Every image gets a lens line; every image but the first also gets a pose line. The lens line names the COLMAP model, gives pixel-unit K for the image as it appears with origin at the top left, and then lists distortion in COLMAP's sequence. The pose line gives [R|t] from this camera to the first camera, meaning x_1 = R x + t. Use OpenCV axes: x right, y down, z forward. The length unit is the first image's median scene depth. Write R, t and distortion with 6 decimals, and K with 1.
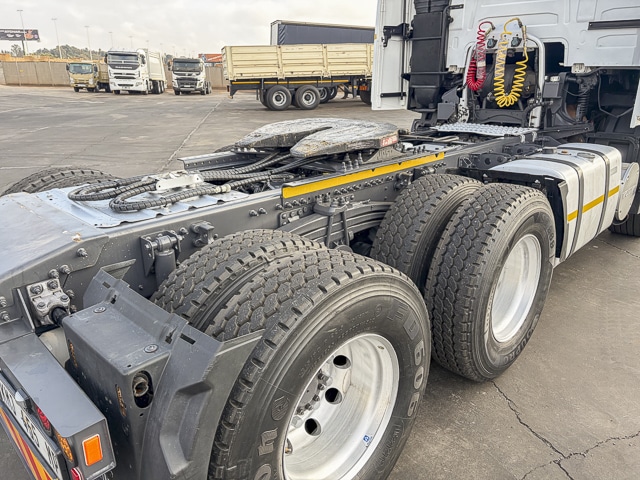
lens RADIAL K [[488.2, 0, 323.5], [0, 488.2, 238.6], [0, 0, 1]] dist [0.052473, -0.050671]
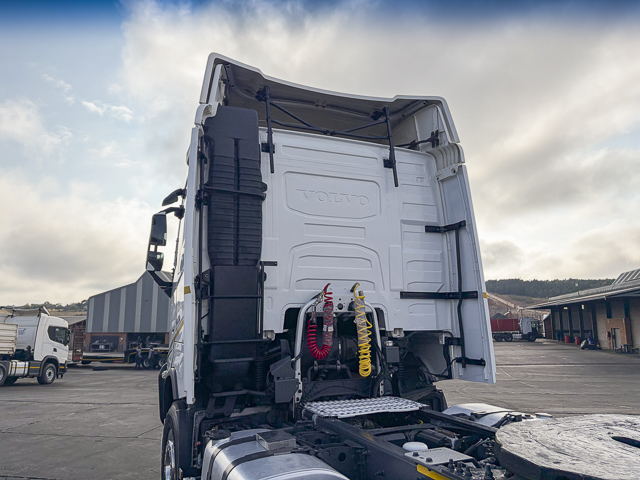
lens RADIAL K [[481.9, 0, 321.7], [0, 481.9, 243.6], [0, 0, 1]] dist [0.111956, -0.164236]
pose [[0.403471, 0.148170, 0.902916, -0.428924], [0.308254, 0.907105, -0.286602, -0.237044], [-0.861505, 0.393963, 0.320317, 0.643355]]
